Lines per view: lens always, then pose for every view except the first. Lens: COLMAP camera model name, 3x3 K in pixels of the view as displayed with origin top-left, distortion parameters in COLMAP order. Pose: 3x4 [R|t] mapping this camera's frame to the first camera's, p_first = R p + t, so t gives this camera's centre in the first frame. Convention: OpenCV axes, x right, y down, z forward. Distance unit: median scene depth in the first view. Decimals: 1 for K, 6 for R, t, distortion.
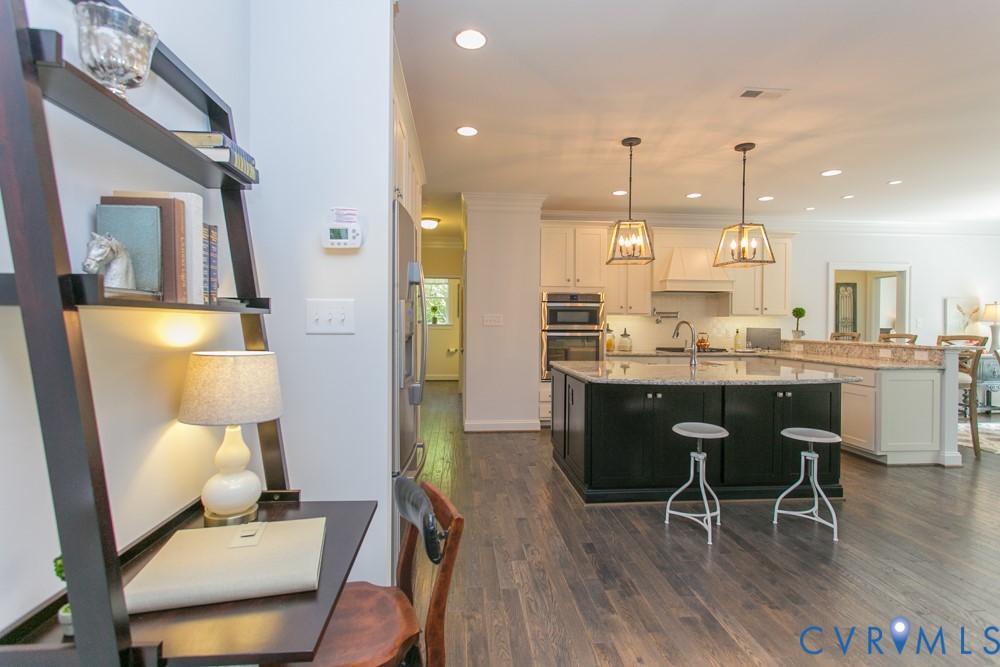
lens RADIAL K [[487.6, 0, 499.8], [0, 487.6, 331.7], [0, 0, 1]] dist [0.000031, 0.002075]
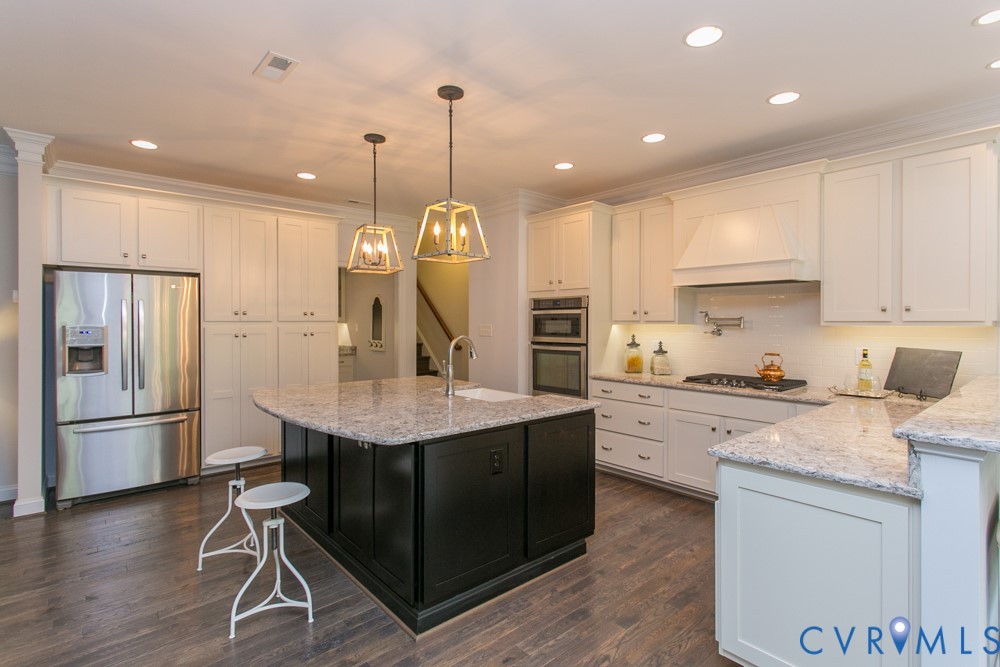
lens RADIAL K [[487.6, 0, 502.8], [0, 487.6, 329.2], [0, 0, 1]] dist [0.000031, 0.002075]
pose [[0.590699, 0.010119, -0.806828, 0.756183], [-0.003605, 0.999944, 0.009902, -0.033974], [0.806884, -0.002940, 0.590703, 0.442114]]
